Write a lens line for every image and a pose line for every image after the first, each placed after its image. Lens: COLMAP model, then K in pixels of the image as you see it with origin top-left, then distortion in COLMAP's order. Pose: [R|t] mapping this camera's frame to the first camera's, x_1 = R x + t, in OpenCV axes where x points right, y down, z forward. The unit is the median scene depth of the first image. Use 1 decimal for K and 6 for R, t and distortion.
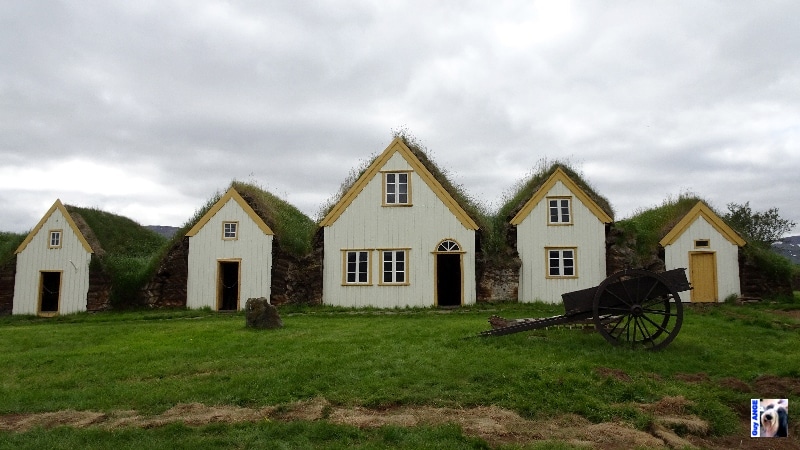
lens RADIAL K [[557.4, 0, 400.0], [0, 557.4, 225.0], [0, 0, 1]] dist [-0.001998, -0.000698]
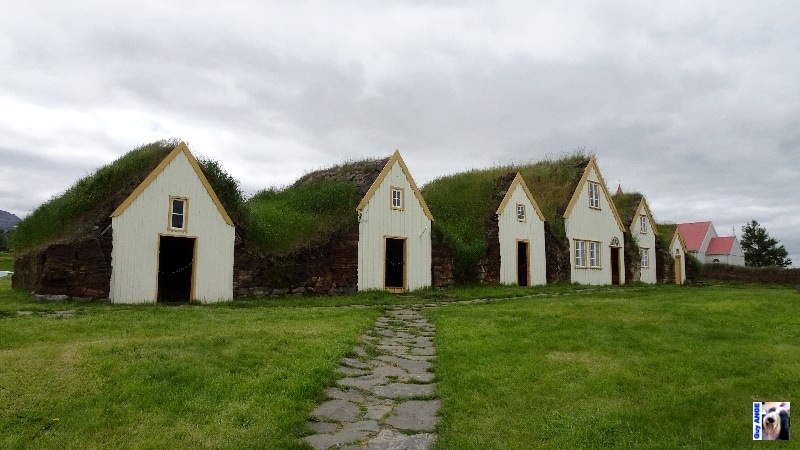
lens RADIAL K [[557.4, 0, 400.0], [0, 557.4, 225.0], [0, 0, 1]] dist [-0.001998, -0.000698]
pose [[0.644051, 0.097617, 0.758728, -1.258075], [-0.093785, 0.994419, -0.048331, 0.104930], [-0.759212, -0.040029, 0.649612, 0.473270]]
